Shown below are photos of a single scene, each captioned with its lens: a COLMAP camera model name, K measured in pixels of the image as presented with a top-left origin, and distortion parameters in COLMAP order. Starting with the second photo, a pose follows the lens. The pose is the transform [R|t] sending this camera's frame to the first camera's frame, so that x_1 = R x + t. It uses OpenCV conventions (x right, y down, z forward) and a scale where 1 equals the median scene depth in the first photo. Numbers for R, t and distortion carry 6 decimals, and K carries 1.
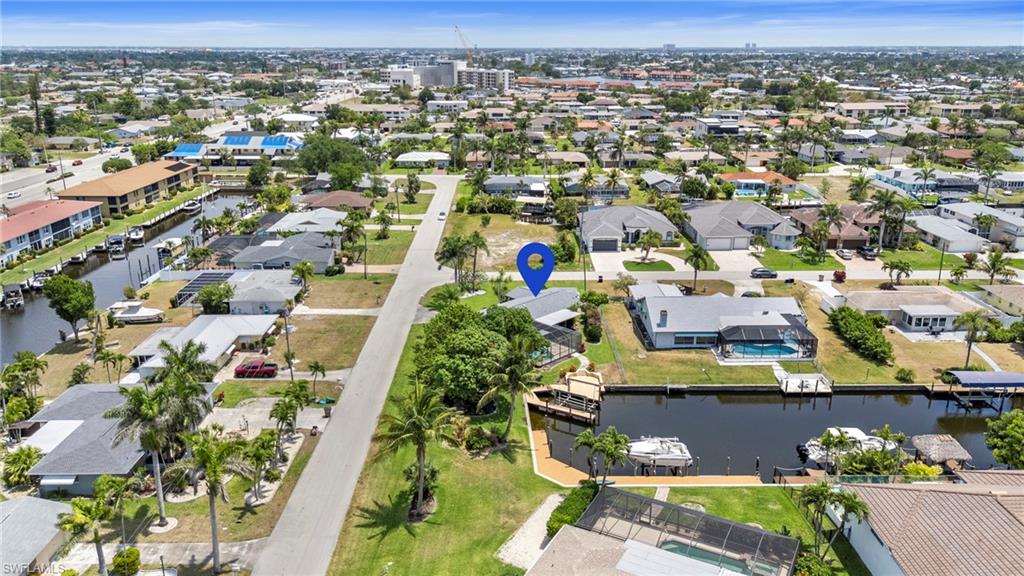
lens RADIAL K [[732.7, 0, 512.0], [0, 732.7, 288.0], [0, 0, 1]] dist [0.071108, -0.079588]
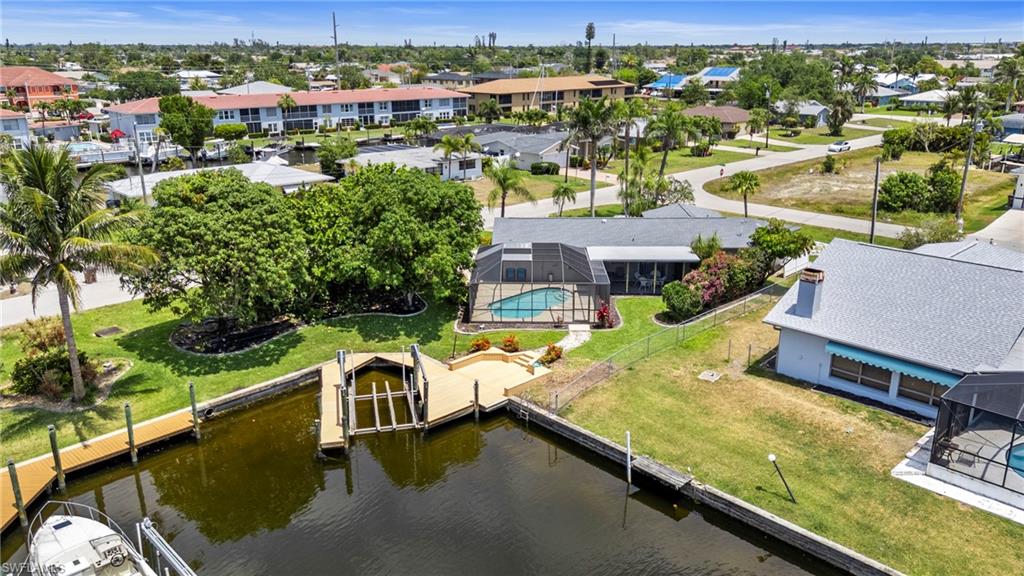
lens RADIAL K [[772.6, 0, 512.0], [0, 772.6, 288.0], [0, 0, 1]] dist [0.026518, 0.000529]
pose [[0.693139, 0.221069, -0.686066, 0.313177], [-0.221702, 0.971052, 0.088912, 0.033879], [0.685862, 0.090474, 0.722086, 0.571928]]
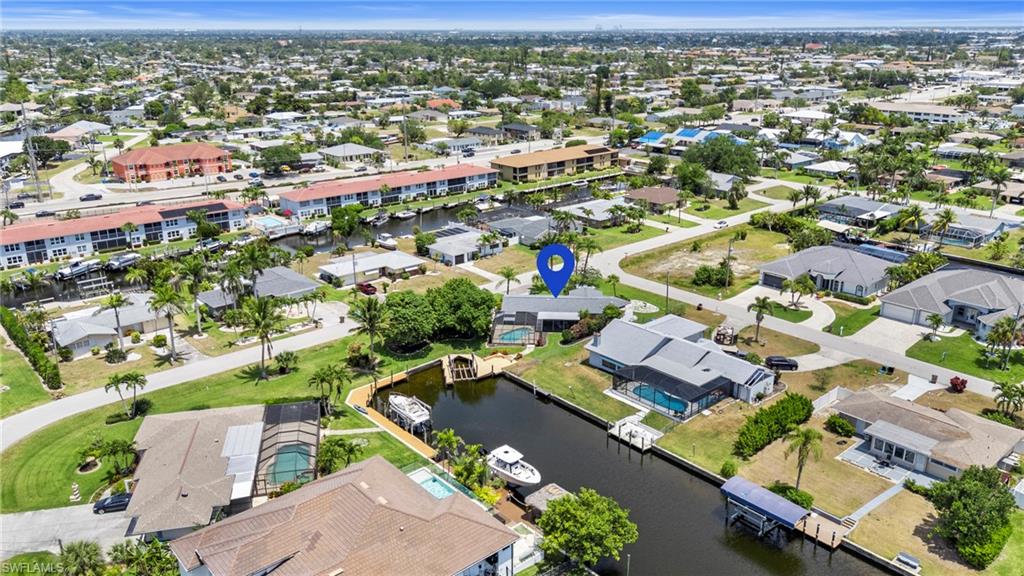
lens RADIAL K [[732.7, 0, 512.0], [0, 732.7, 288.0], [0, 0, 1]] dist [0.071108, -0.079588]
pose [[0.661164, 0.244596, -0.709250, 0.761250], [-0.229862, 0.965940, 0.118841, -0.112977], [0.714161, 0.084456, 0.694868, 0.142719]]
